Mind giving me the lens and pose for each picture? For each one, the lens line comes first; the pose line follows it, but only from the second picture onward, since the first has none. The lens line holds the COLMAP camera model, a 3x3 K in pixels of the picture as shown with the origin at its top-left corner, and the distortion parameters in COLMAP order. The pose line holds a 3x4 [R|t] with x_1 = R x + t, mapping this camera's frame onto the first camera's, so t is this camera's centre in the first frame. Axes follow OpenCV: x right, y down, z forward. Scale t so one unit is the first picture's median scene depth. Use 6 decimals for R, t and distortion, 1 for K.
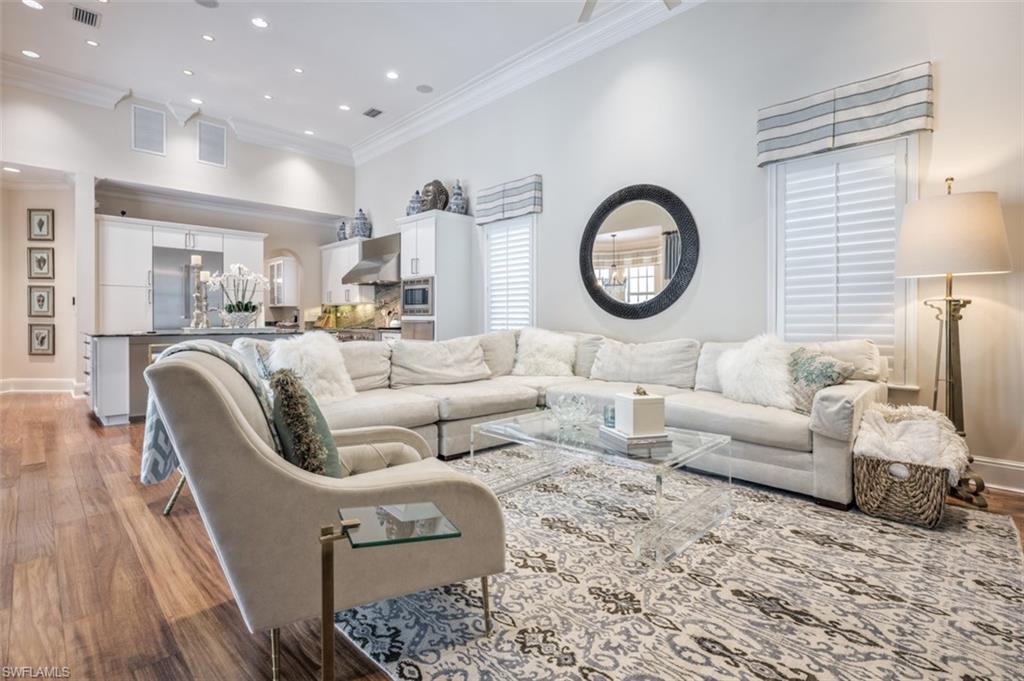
lens RADIAL K [[472.3, 0, 506.7], [0, 472.3, 331.1], [0, 0, 1]] dist [-0.001599, -0.000294]
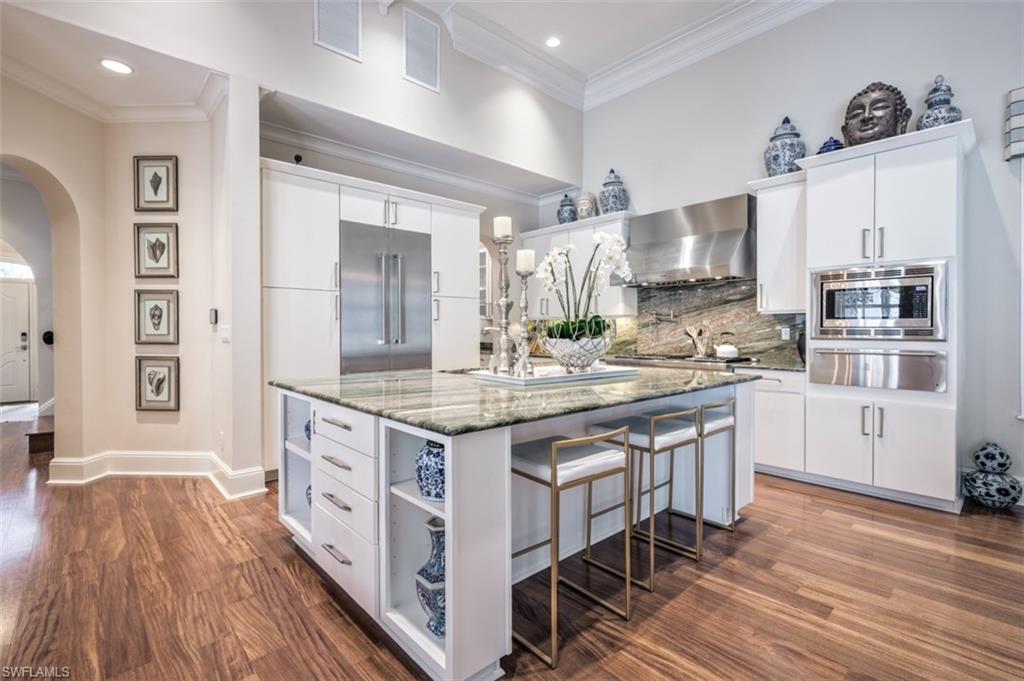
lens RADIAL K [[472.3, 0, 510.8], [0, 472.3, 342.8], [0, 0, 1]] dist [-0.001599, -0.000294]
pose [[0.998588, -0.004673, -0.052910, -0.527270], [0.004513, 0.999985, -0.003141, -0.028339], [0.052924, 0.002898, 0.998594, 0.449781]]
